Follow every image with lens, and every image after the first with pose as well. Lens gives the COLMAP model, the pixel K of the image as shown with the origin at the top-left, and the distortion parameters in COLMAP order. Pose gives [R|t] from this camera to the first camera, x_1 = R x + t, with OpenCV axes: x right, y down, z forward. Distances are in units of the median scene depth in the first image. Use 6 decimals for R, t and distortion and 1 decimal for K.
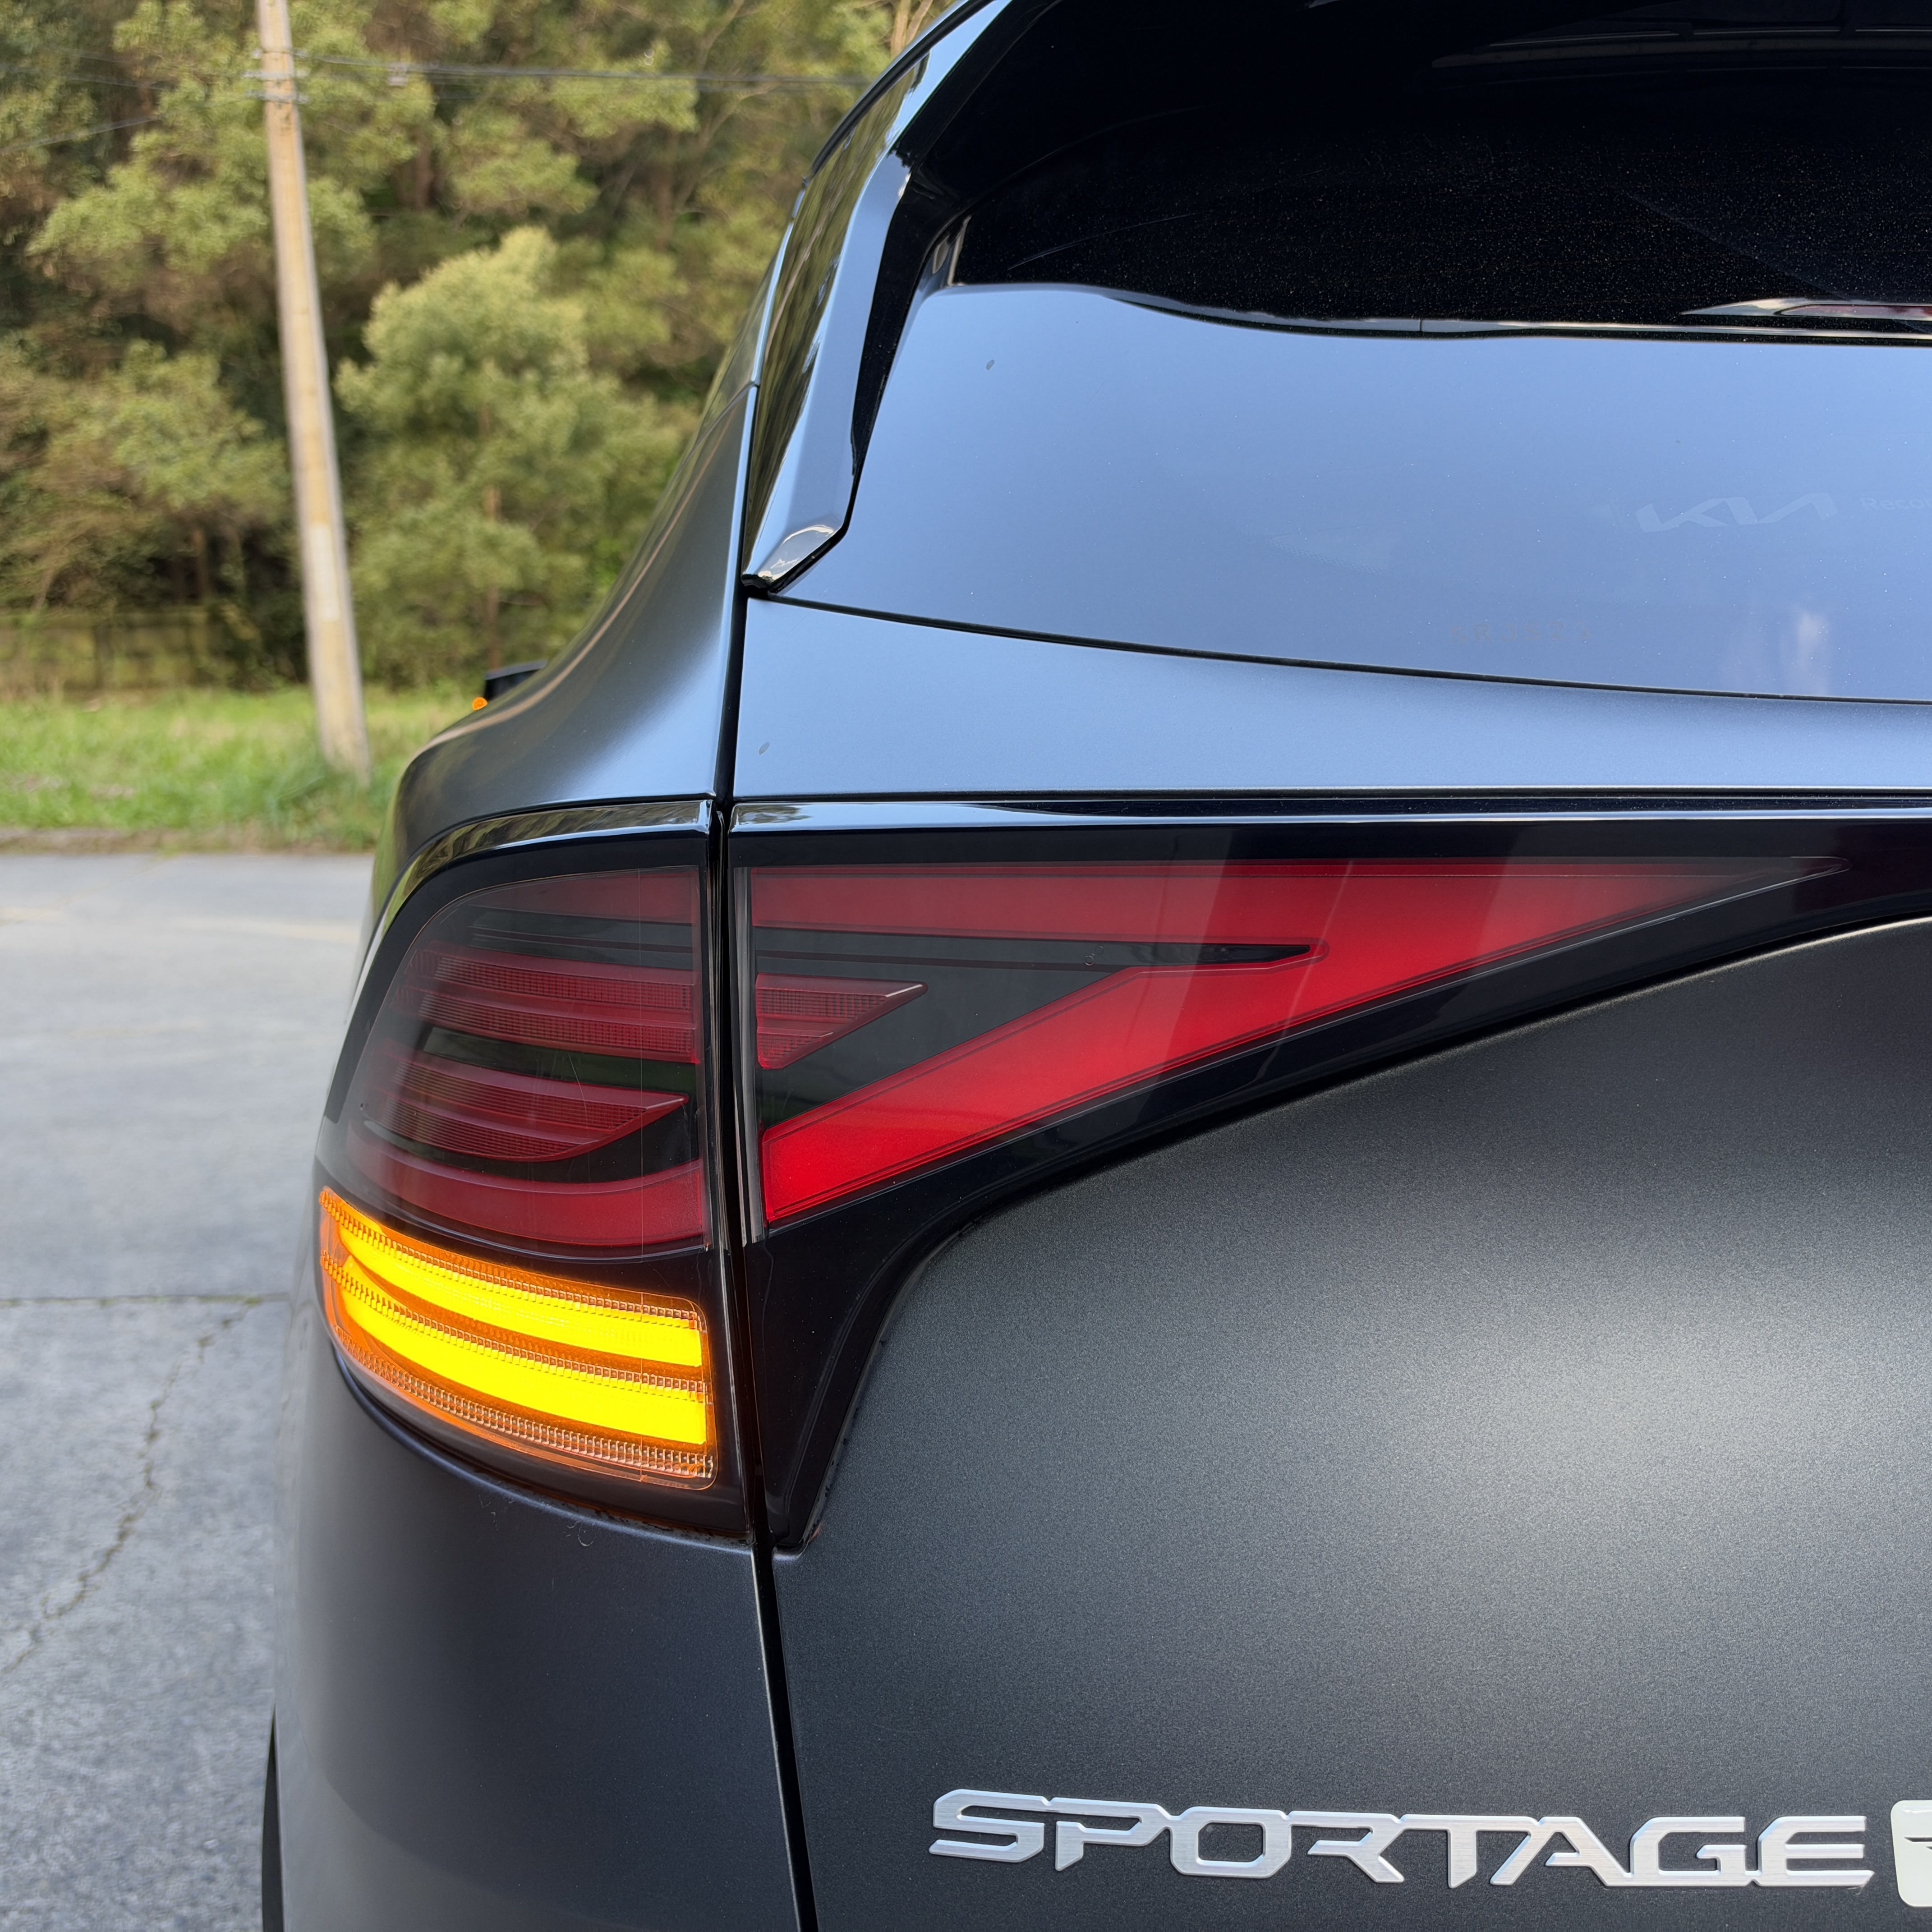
lens RADIAL K [[1903.7, 0, 966.0], [0, 1903.7, 966.0], [0, 0, 1]] dist [-0.014132, 0.003027]
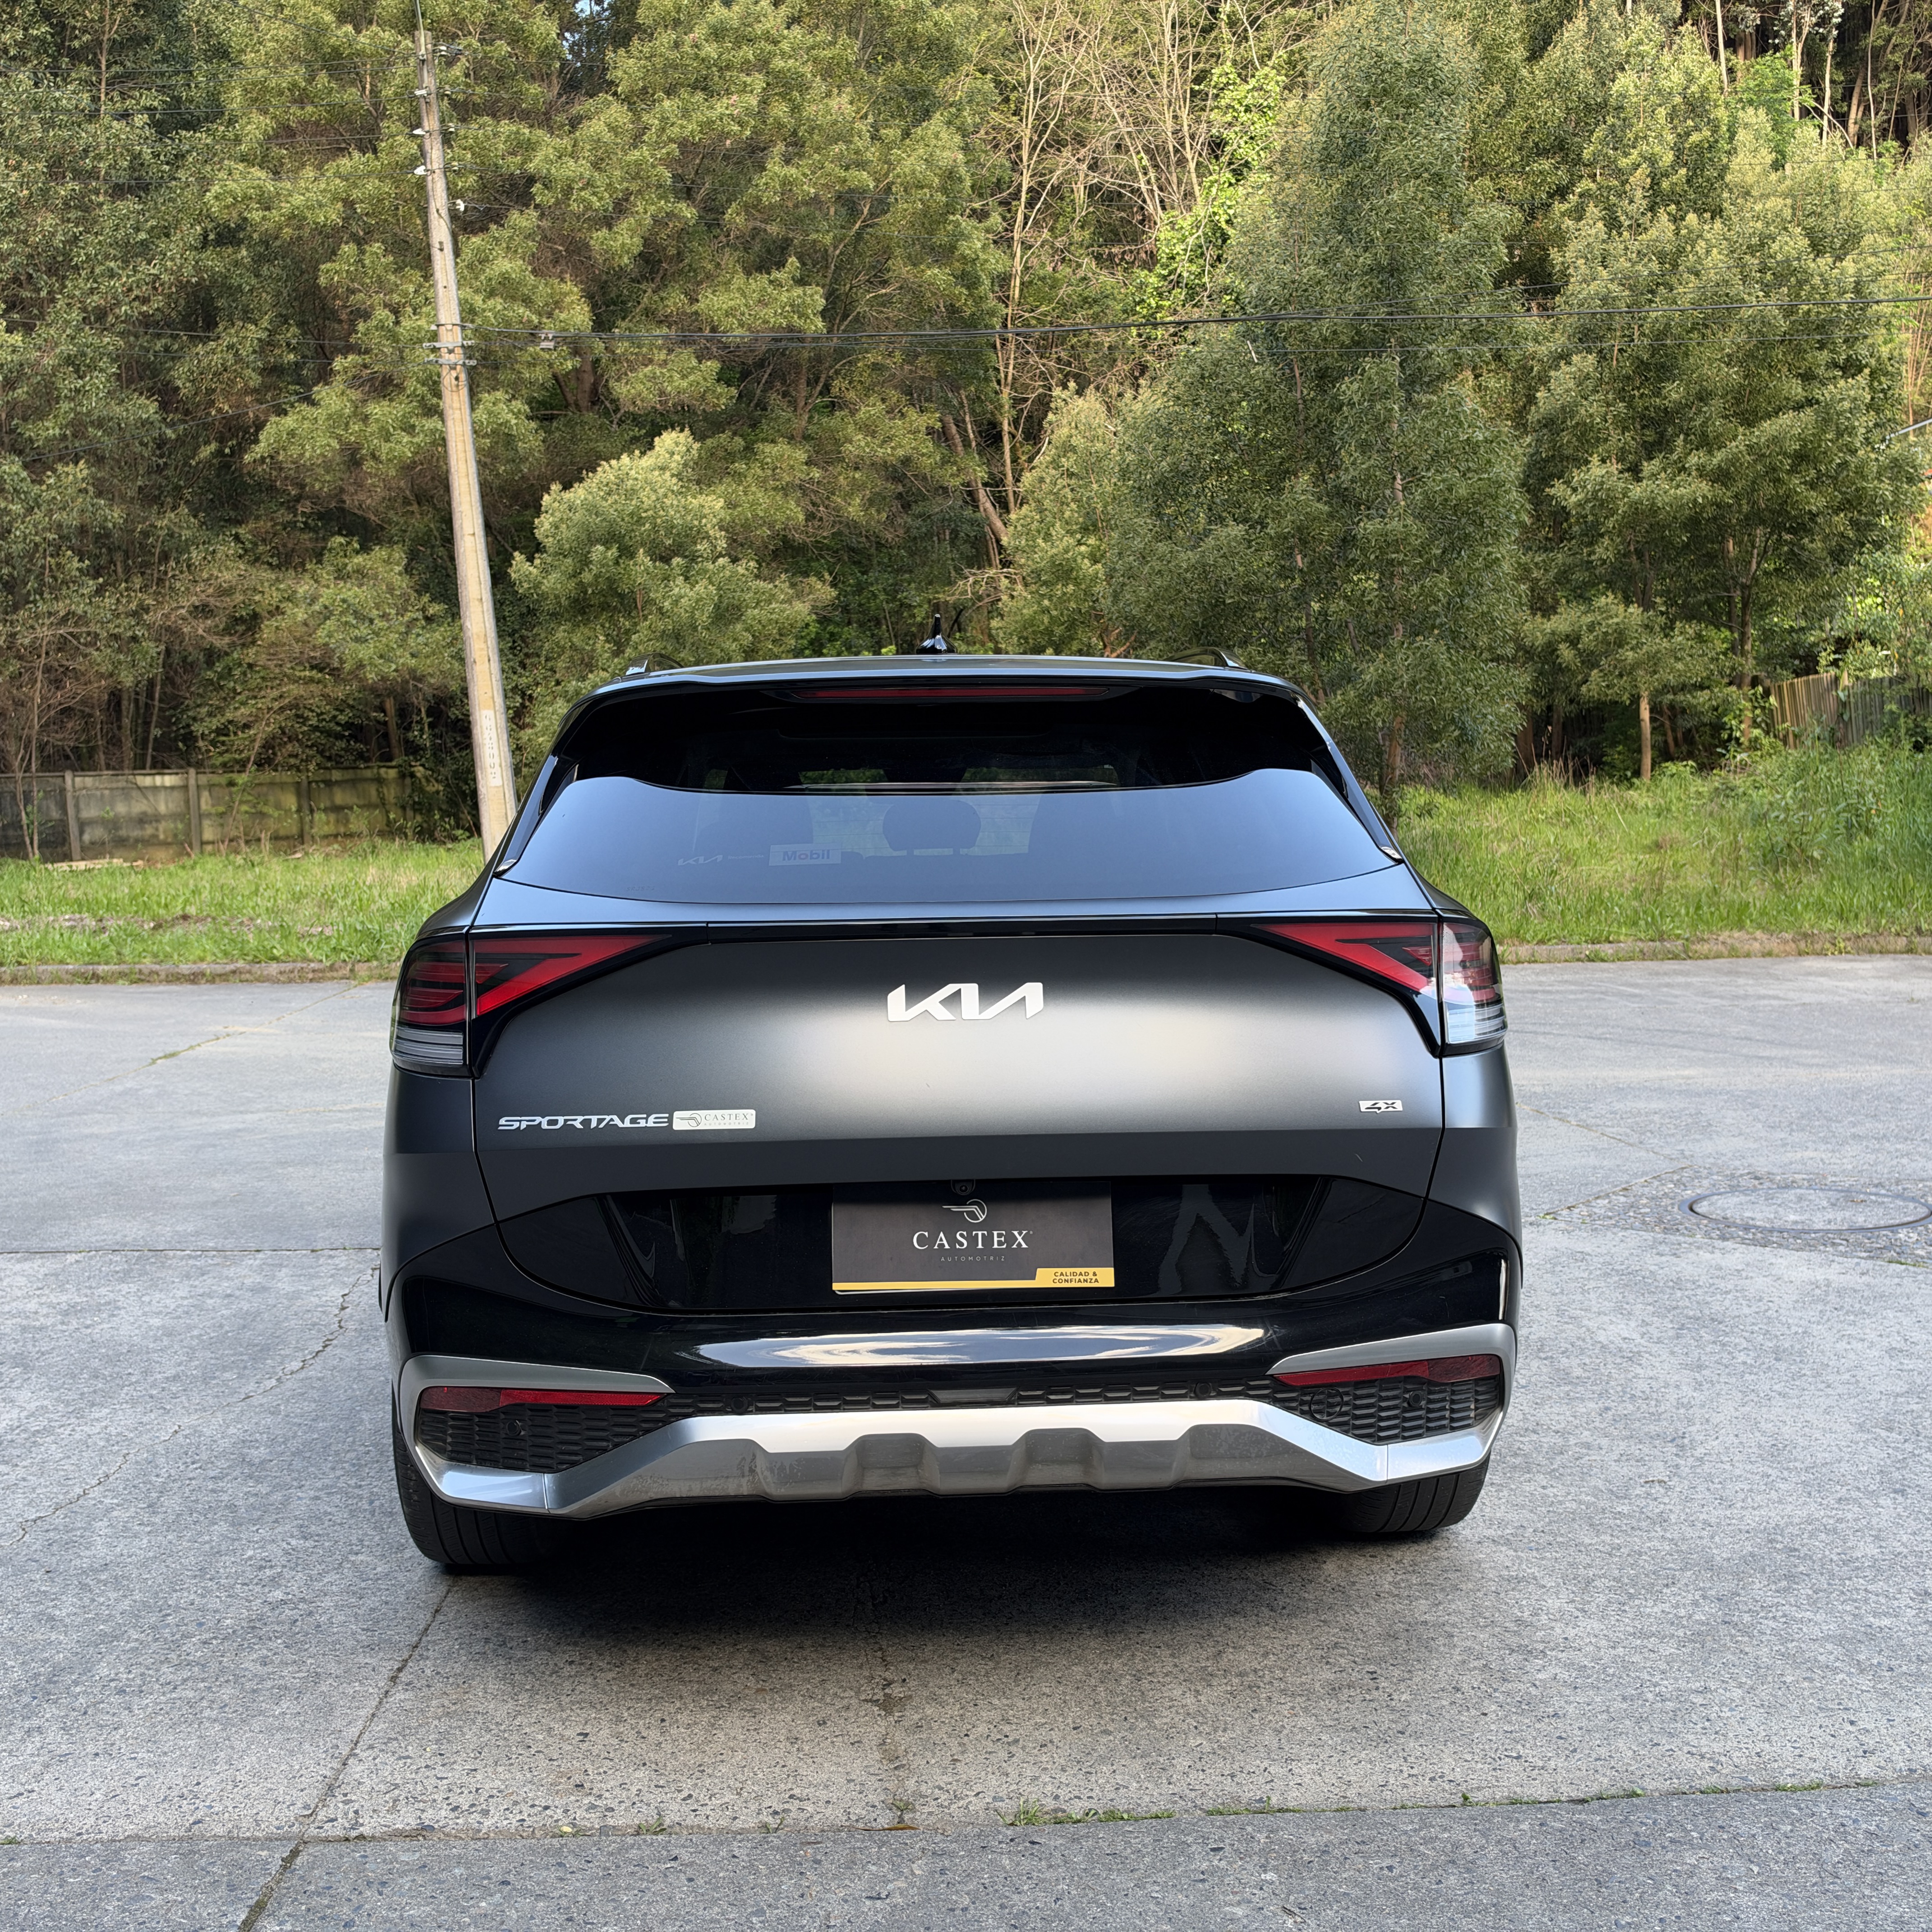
lens RADIAL K [[1865.9, 0, 962.2], [0, 1865.9, 997.8], [0, 0, 1]] dist [0.136250, -0.253012]
pose [[0.995979, -0.009191, -0.089115, 0.035545], [0.004575, 0.998643, -0.051870, 0.008126], [0.089471, 0.051254, 0.994670, -0.083330]]
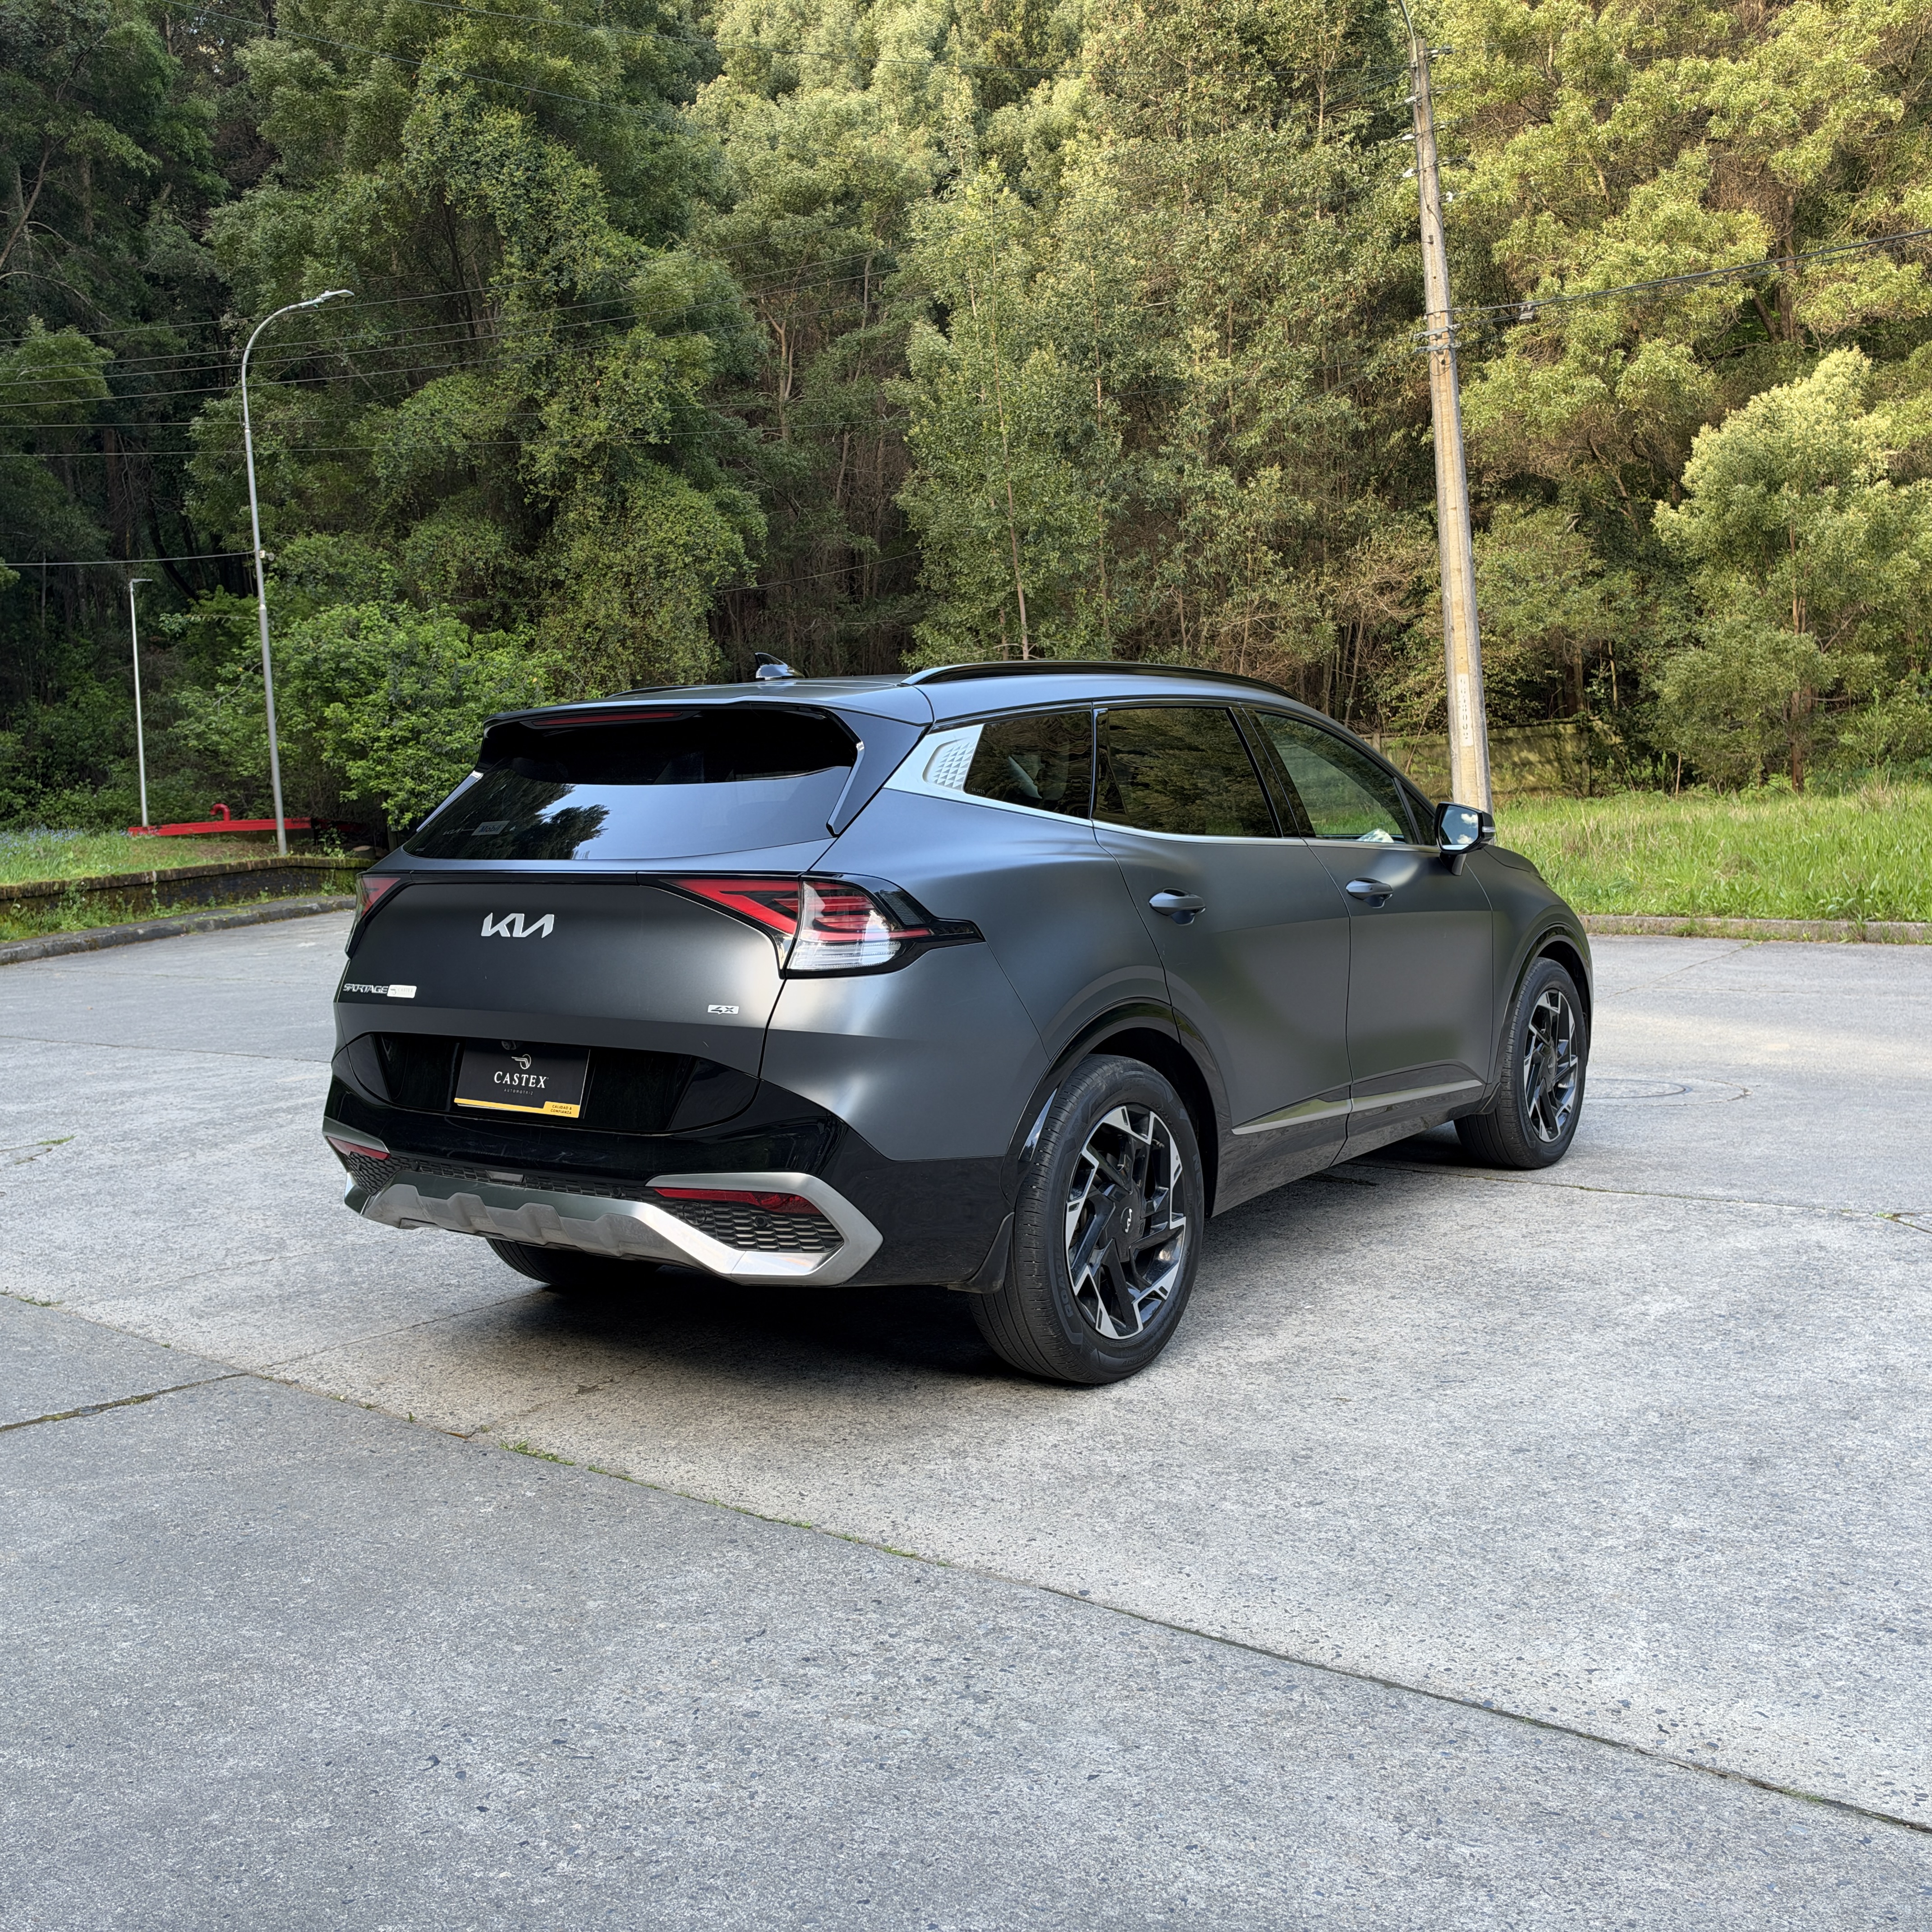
lens RADIAL K [[1876.6, 0, 961.0], [0, 1876.6, 1026.3], [0, 0, 1]] dist [0.056968, -0.107829]
pose [[0.716268, 0.058595, -0.695361, 0.160522], [-0.070585, 0.997441, 0.011343, 0.007130], [0.694246, 0.040958, 0.718571, -0.070015]]
